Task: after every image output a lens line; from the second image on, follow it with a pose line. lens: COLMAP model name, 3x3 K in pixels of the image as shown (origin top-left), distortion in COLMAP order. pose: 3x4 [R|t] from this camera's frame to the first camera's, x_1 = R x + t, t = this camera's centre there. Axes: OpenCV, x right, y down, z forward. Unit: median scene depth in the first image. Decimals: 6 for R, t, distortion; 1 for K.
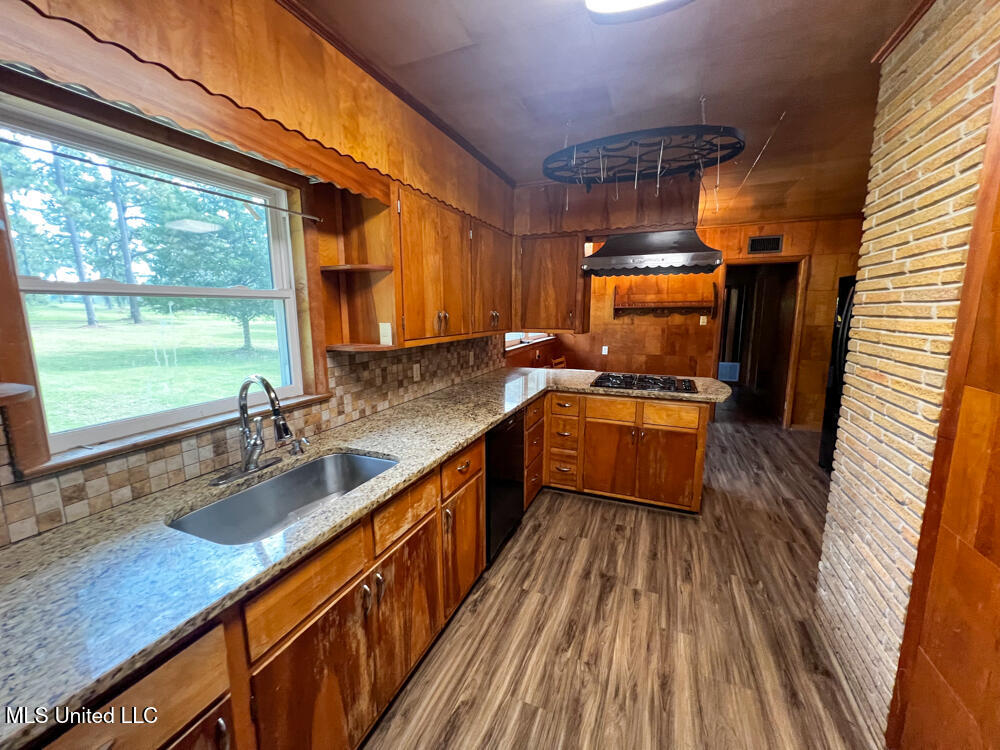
lens RADIAL K [[400.9, 0, 498.5], [0, 400.9, 372.8], [0, 0, 1]] dist [-0.004751, 0.000762]
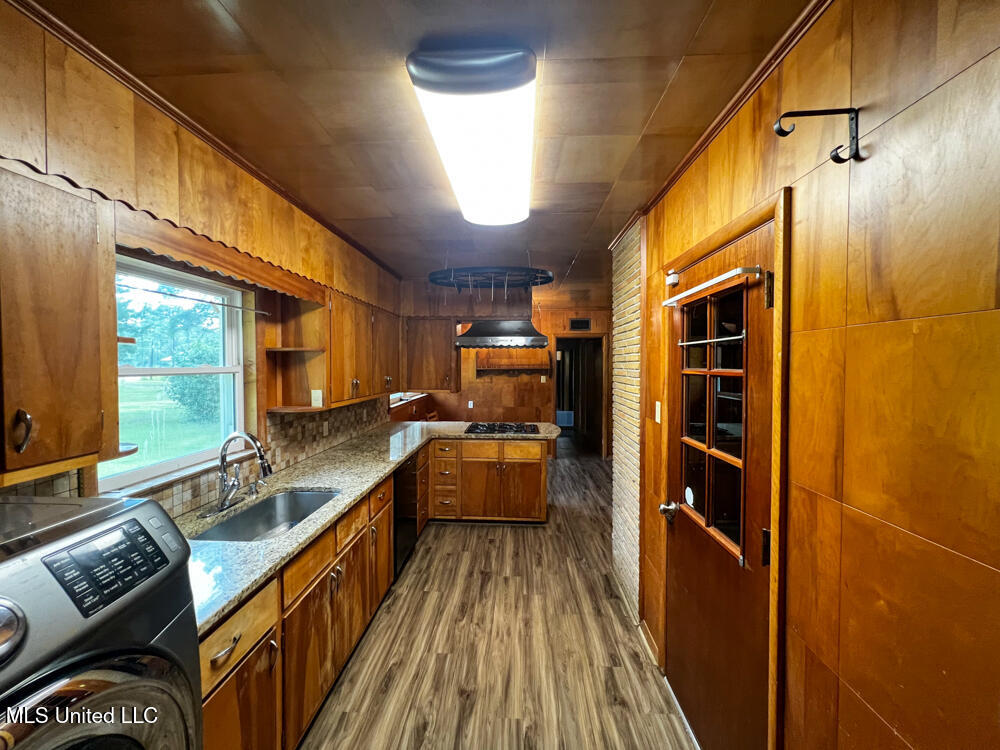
lens RADIAL K [[400.9, 0, 497.1], [0, 400.9, 374.1], [0, 0, 1]] dist [-0.004751, 0.000762]
pose [[0.942437, -0.004994, 0.334346, -0.143037], [0.049263, 0.991052, -0.124056, 0.013571], [-0.330735, 0.133386, 0.934250, -0.373987]]
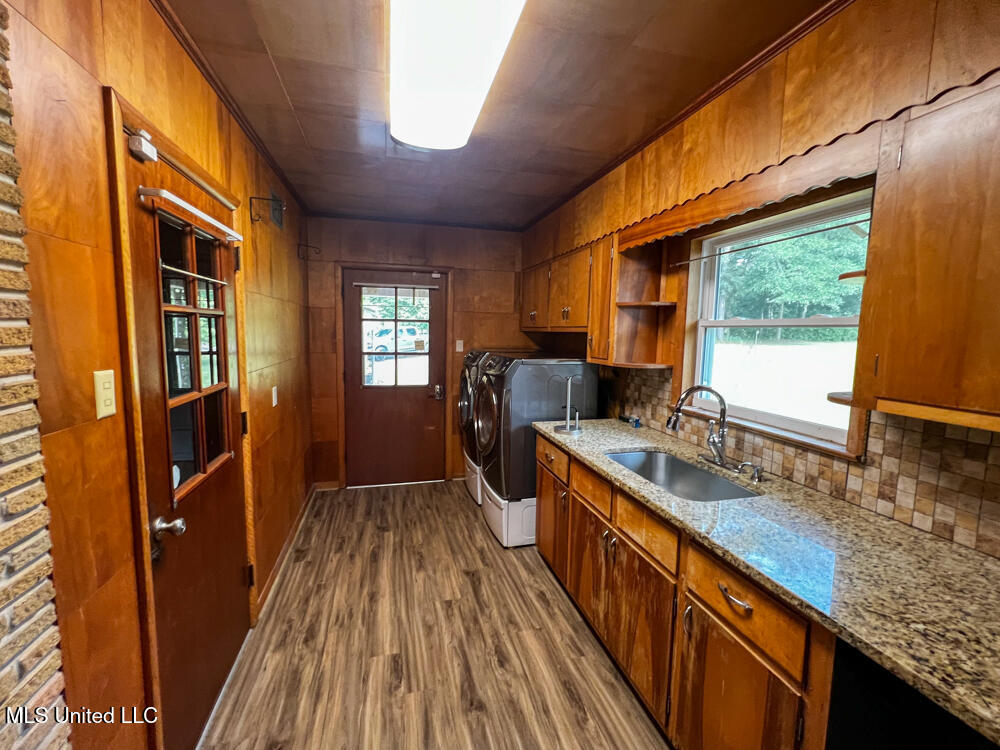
lens RADIAL K [[418.6, 0, 498.2], [0, 418.6, 372.2], [0, 0, 1]] dist [-0.007109, 0.000496]
pose [[-0.794970, 0.050932, -0.604507, 0.468924], [-0.109353, 0.968116, 0.225375, -0.166836], [0.596712, 0.245271, -0.764053, 0.998323]]
